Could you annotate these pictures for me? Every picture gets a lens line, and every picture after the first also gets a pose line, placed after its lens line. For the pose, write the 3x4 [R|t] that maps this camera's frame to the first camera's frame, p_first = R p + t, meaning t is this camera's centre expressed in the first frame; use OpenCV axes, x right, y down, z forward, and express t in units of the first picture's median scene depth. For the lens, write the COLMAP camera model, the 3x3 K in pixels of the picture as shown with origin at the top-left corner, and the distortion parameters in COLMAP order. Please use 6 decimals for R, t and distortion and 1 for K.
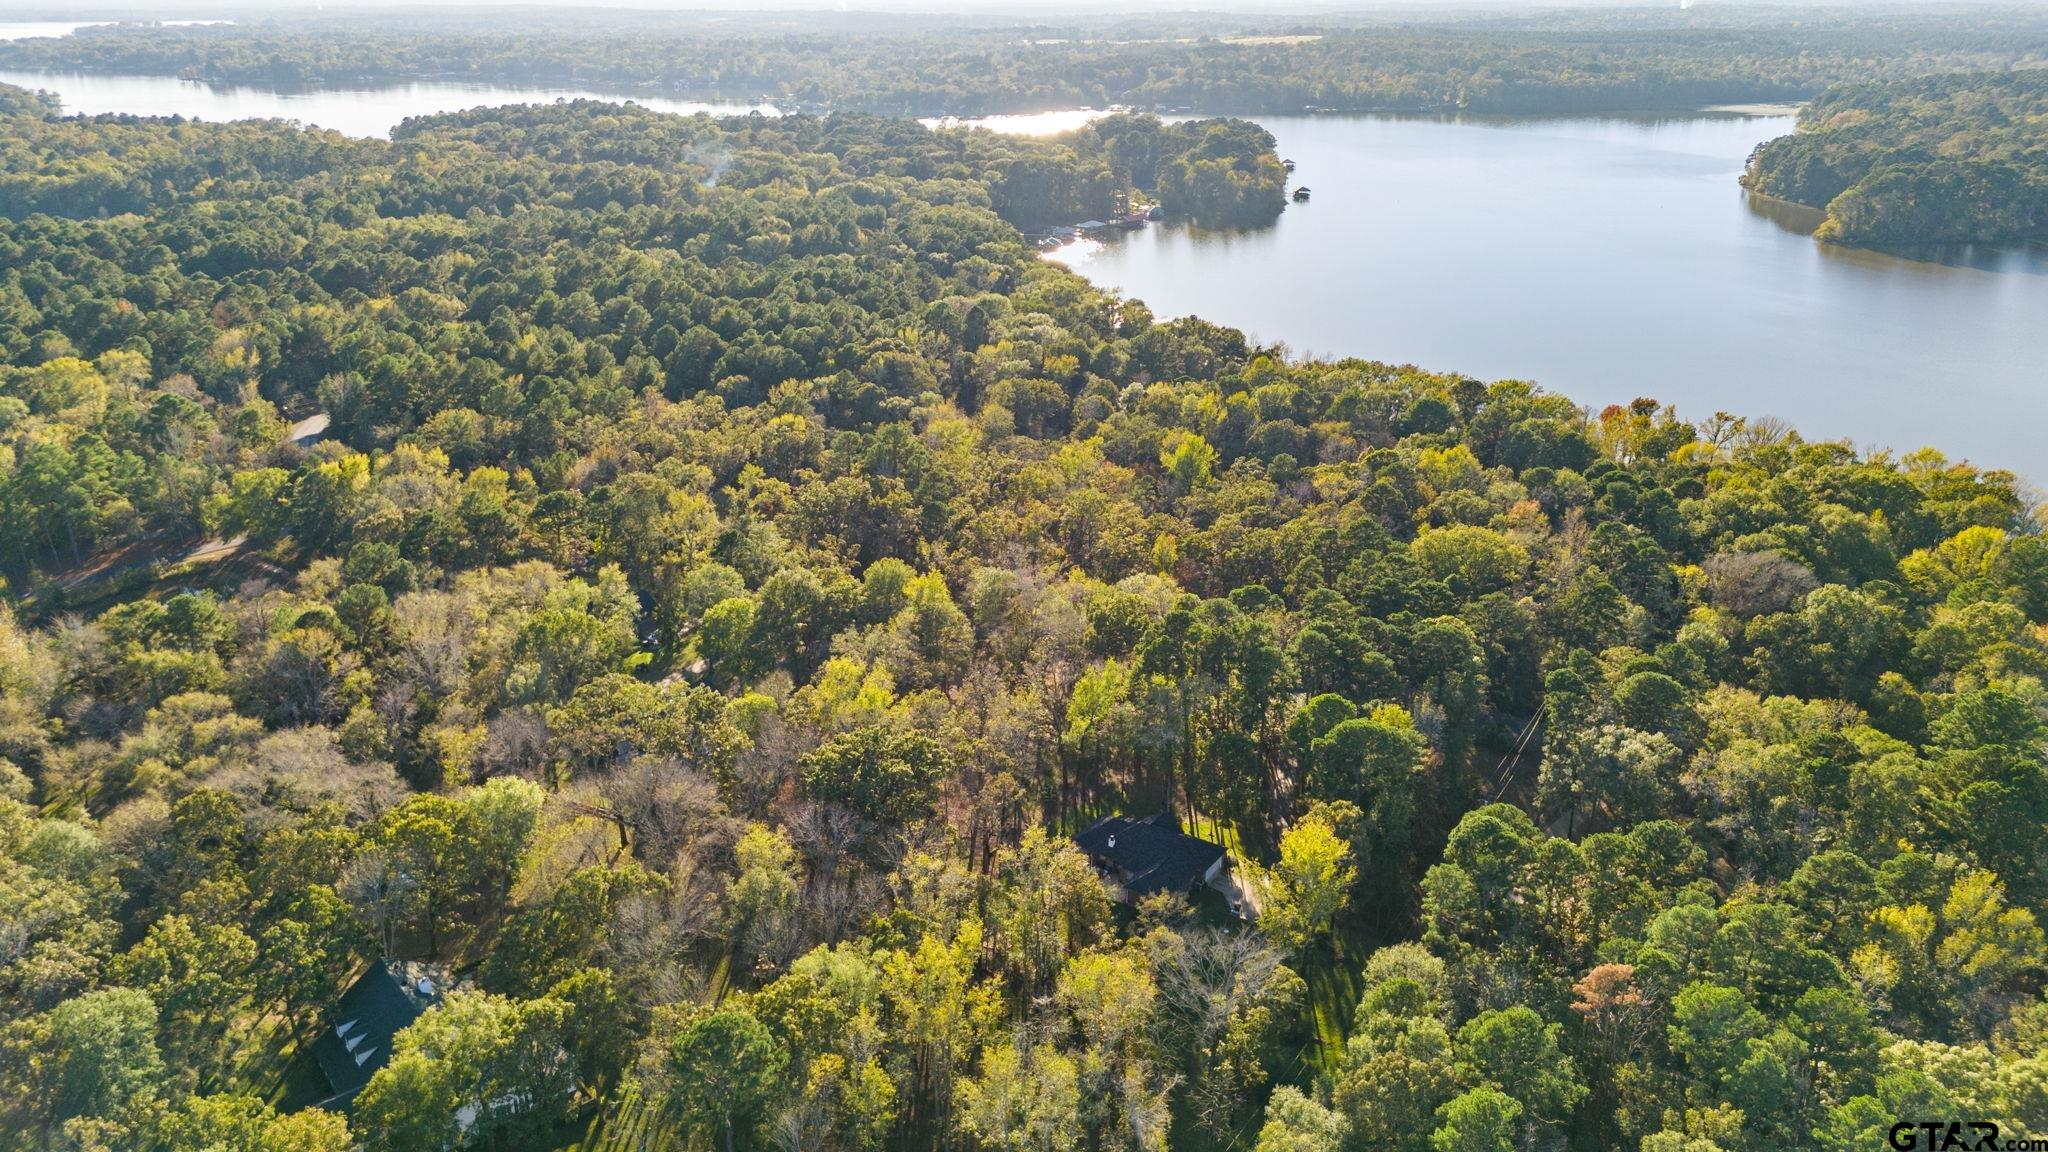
lens RADIAL K [[1460.9, 0, 1024.0], [0, 1460.9, 576.0], [0, 0, 1]] dist [0.060925, -0.057885]
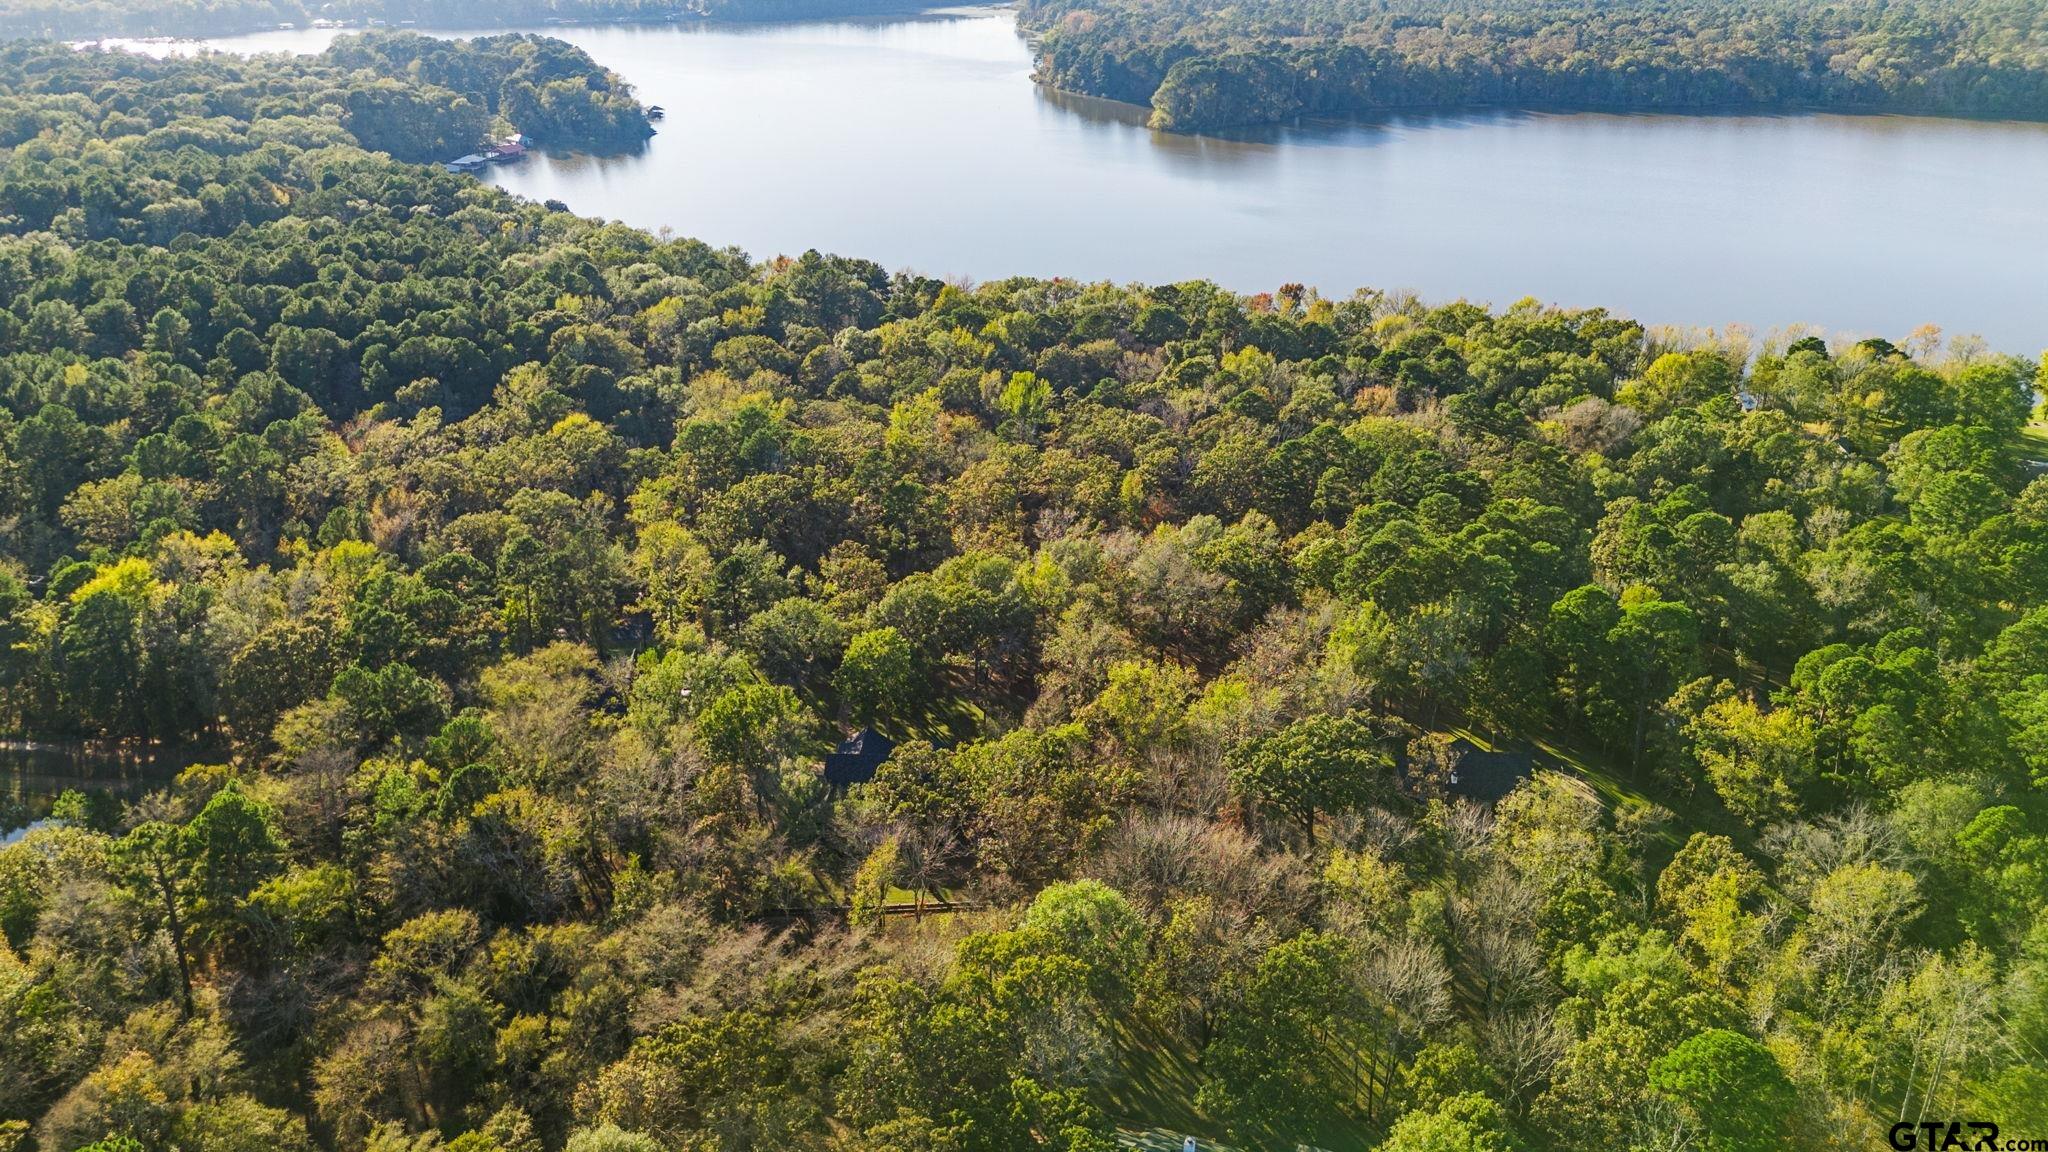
lens RADIAL K [[1460.9, 0, 1024.0], [0, 1460.9, 576.0], [0, 0, 1]] dist [0.060925, -0.057885]
pose [[0.870117, -0.203153, 0.449026, -0.248500], [0.178170, 0.979134, 0.097735, -0.041919], [-0.459512, -0.005038, 0.888157, 0.099311]]
